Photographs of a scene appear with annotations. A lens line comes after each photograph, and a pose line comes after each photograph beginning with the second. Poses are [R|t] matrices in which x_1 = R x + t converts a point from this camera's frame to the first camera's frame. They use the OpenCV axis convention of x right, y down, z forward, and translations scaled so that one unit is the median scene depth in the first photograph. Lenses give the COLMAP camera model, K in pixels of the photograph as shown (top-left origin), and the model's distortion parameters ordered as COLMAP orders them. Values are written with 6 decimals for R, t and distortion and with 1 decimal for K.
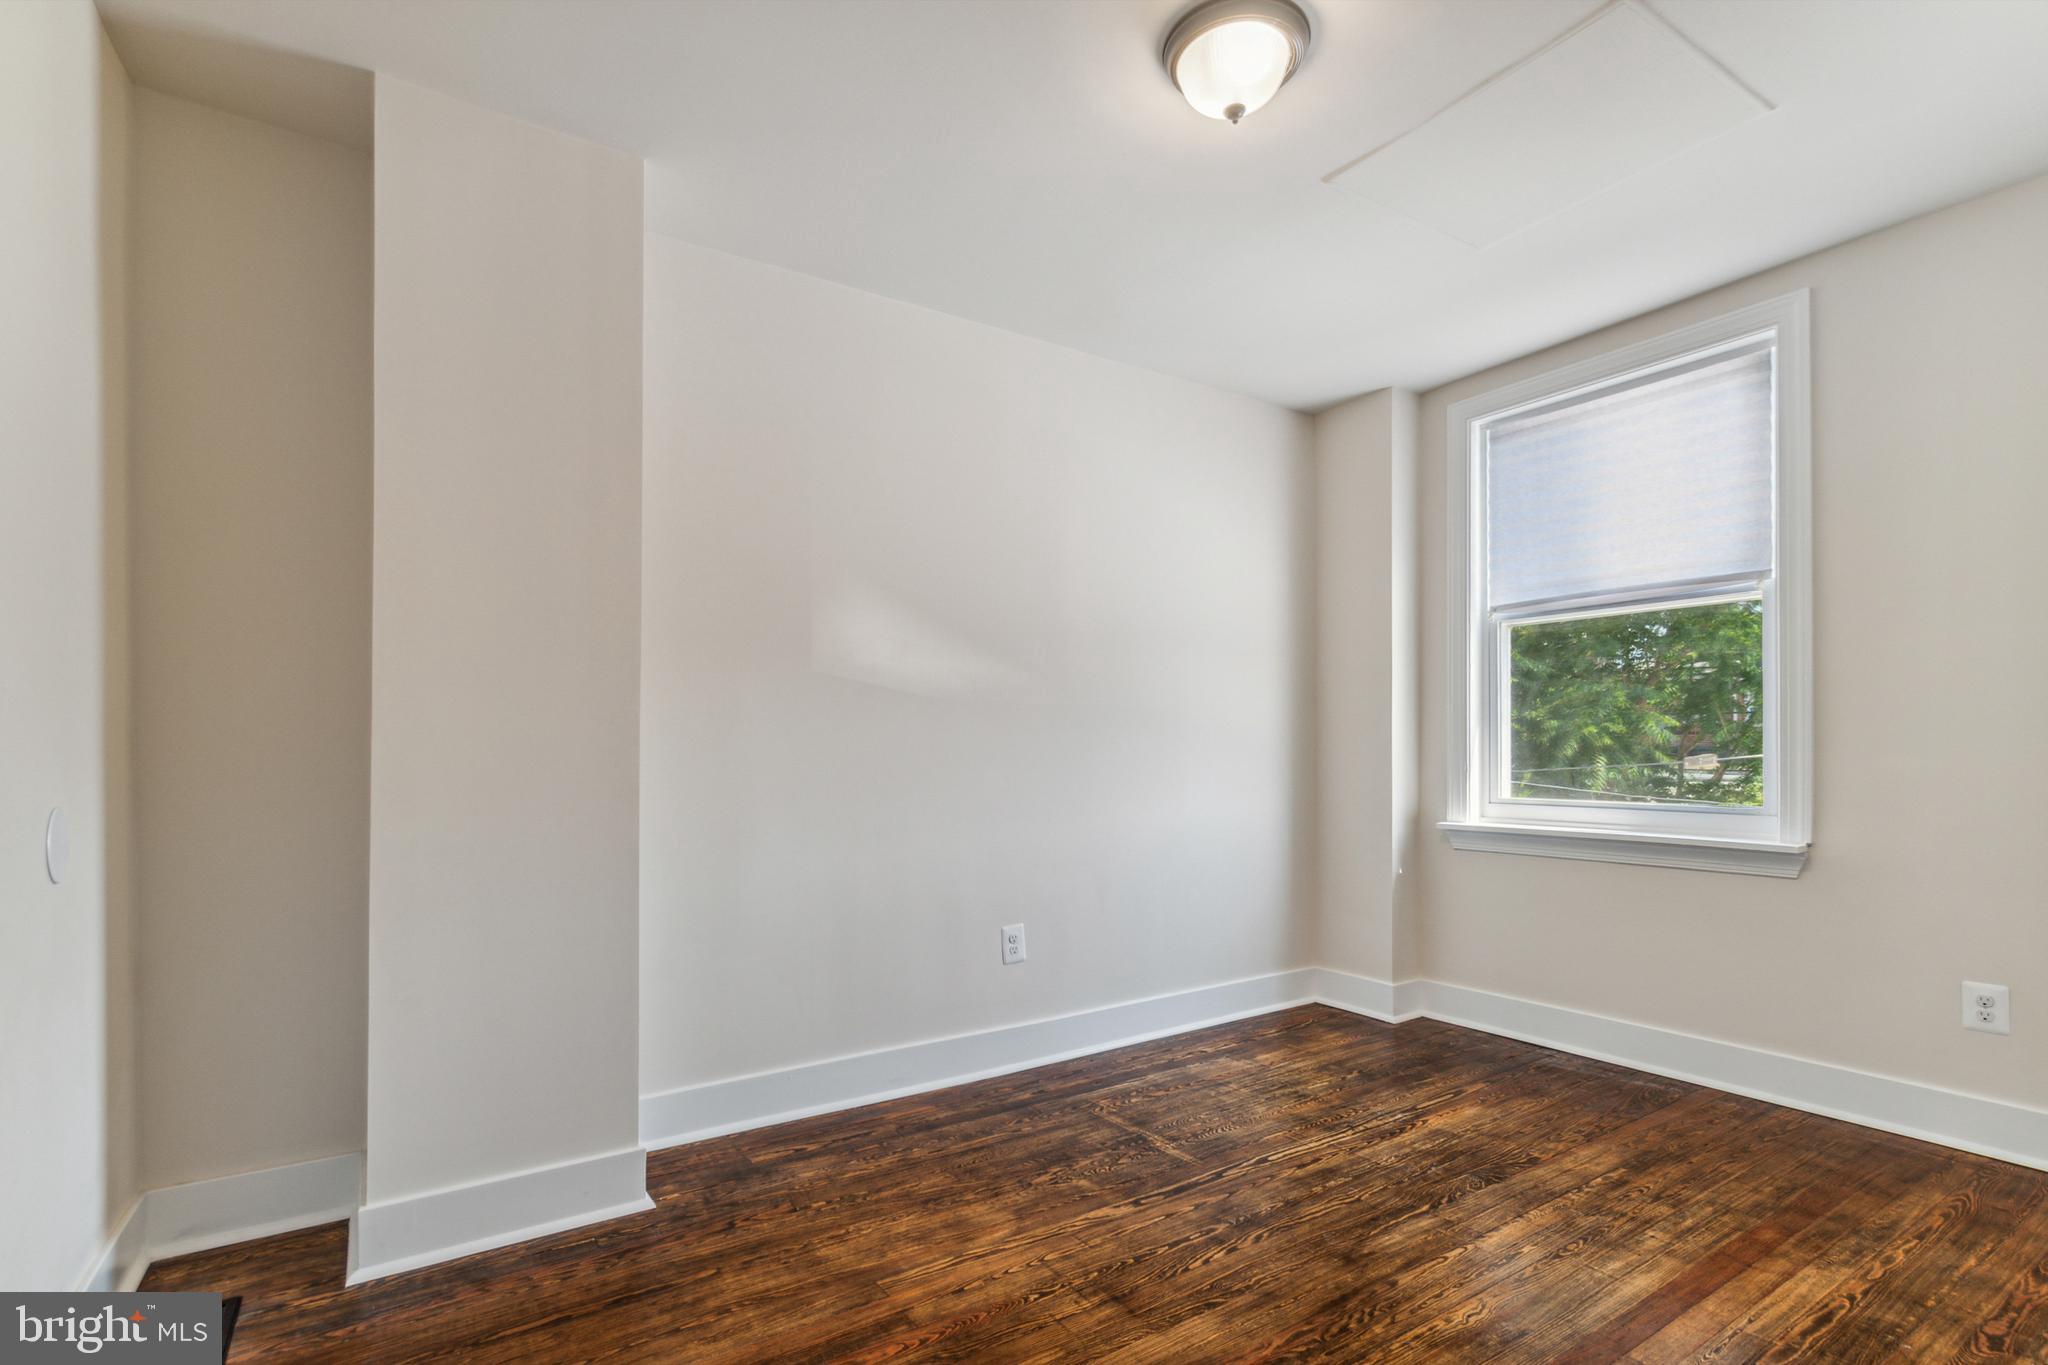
lens RADIAL K [[984.2, 0, 1029.2], [0, 984.2, 727.8], [0, 0, 1]] dist [0.001934, 0.000387]
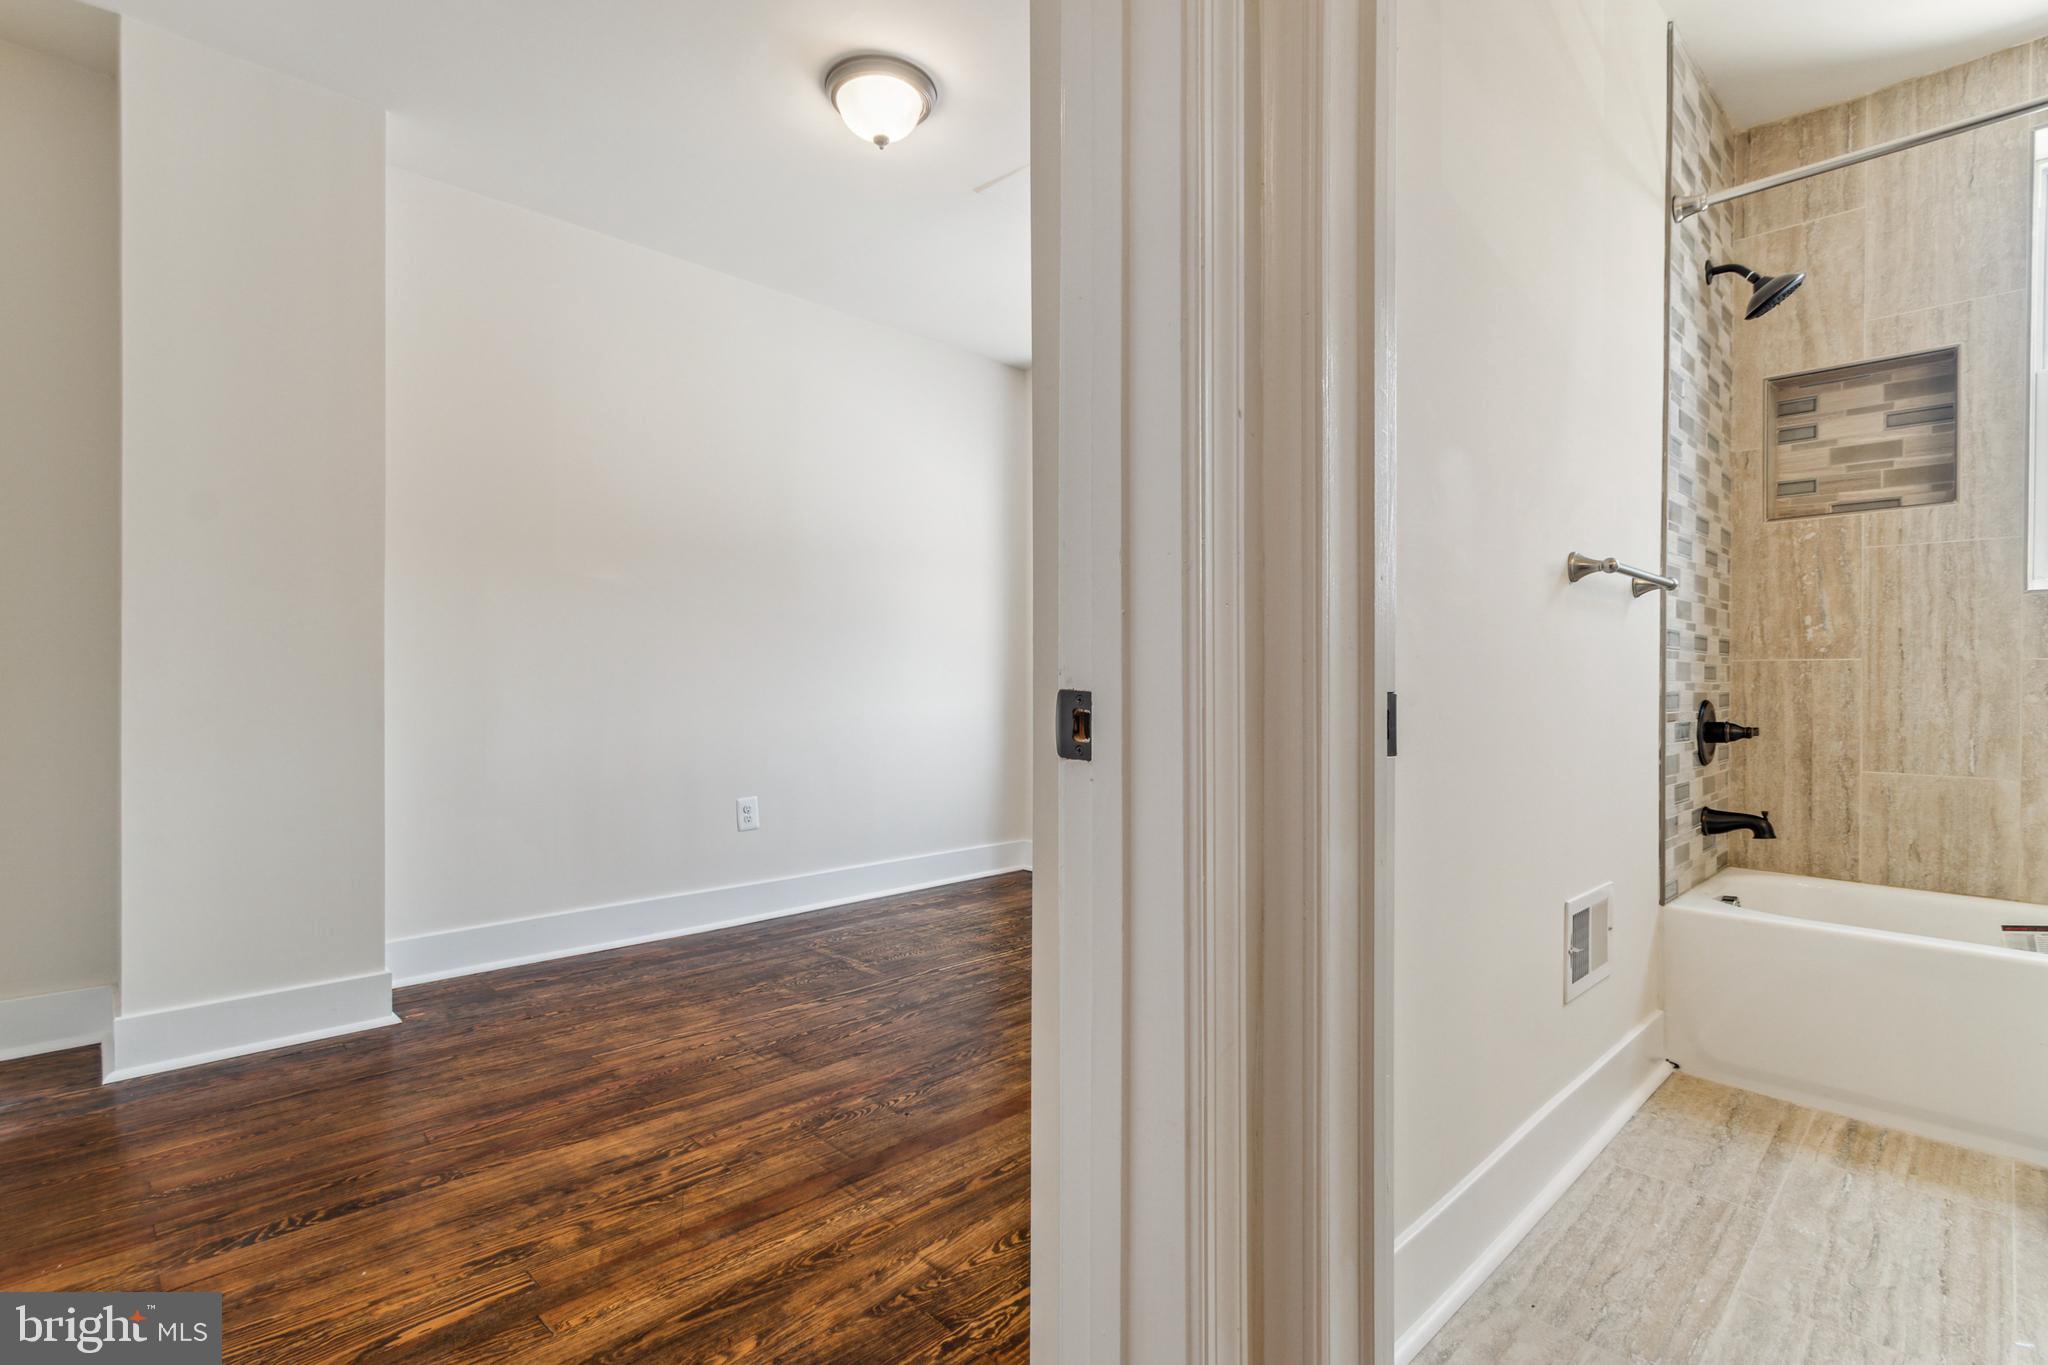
lens RADIAL K [[970.5, 0, 1017.0], [0, 970.5, 690.3], [0, 0, 1]] dist [0.011756, -0.005515]
pose [[0.984337, 0.011619, 0.175912, 0.136517], [-0.017914, 0.999253, 0.034240, 0.041866], [-0.175383, -0.036855, 0.983810, -0.260935]]
